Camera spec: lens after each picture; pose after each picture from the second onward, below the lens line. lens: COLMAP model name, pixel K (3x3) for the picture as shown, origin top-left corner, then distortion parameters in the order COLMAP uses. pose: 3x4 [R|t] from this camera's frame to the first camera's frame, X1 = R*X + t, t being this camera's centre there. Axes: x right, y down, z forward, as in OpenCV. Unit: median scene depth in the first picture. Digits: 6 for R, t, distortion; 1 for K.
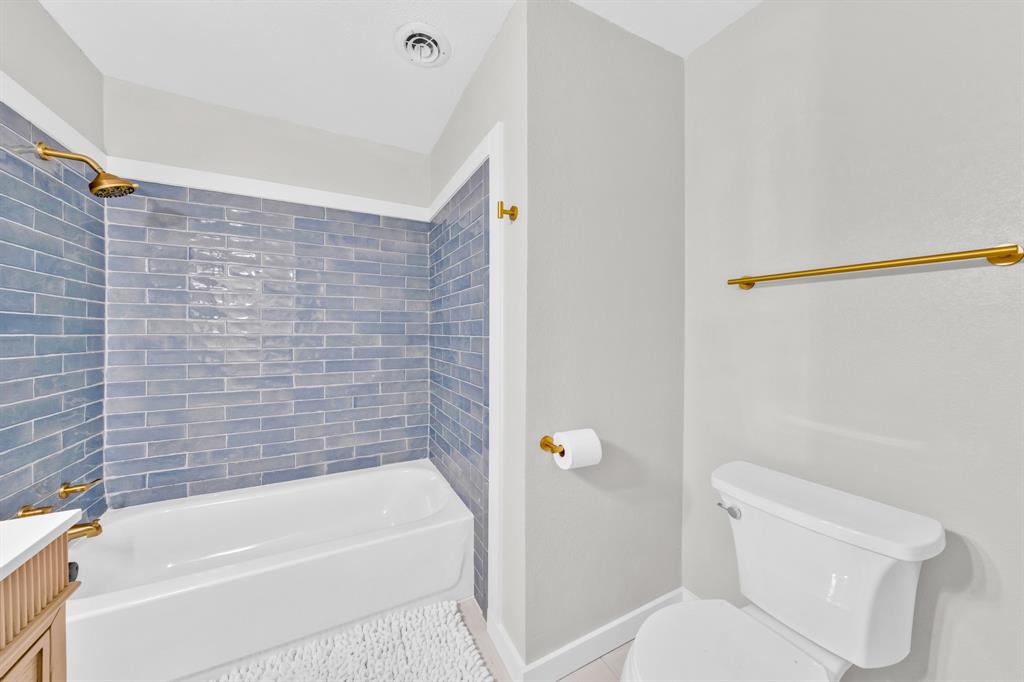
lens RADIAL K [[351.5, 0, 503.7], [0, 351.5, 333.7], [0, 0, 1]] dist [0.001488, -0.000822]
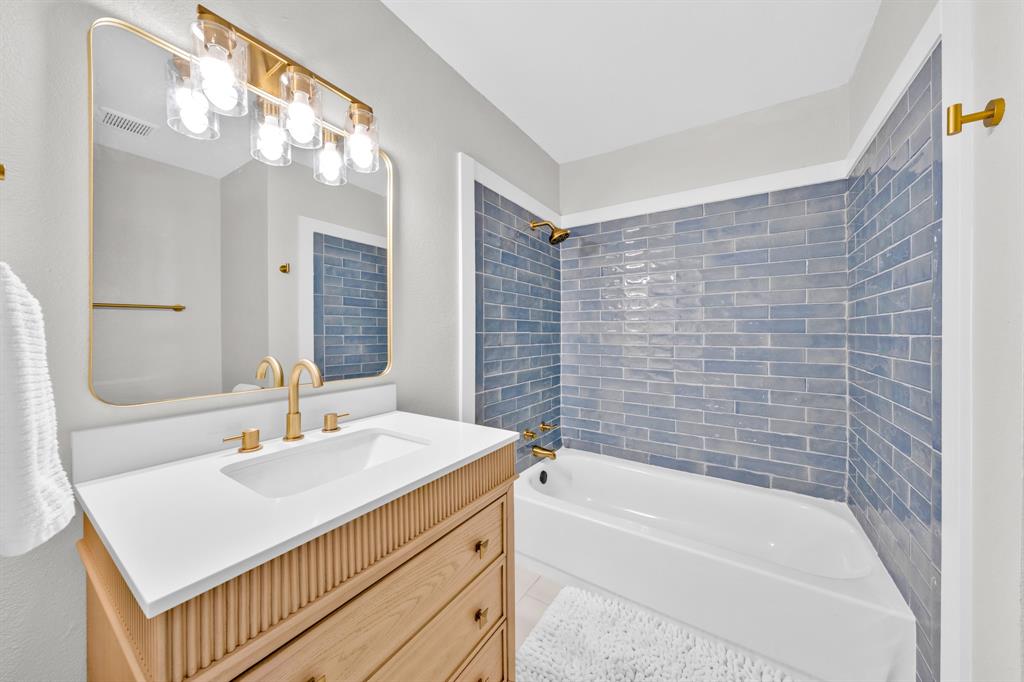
lens RADIAL K [[351.5, 0, 506.9], [0, 351.5, 336.1], [0, 0, 1]] dist [0.001488, -0.000822]
pose [[0.485978, 0.010172, -0.873912, 0.095782], [-0.004121, 0.999948, 0.009348, 0.004195], [0.873961, -0.000941, 0.485995, 0.041879]]
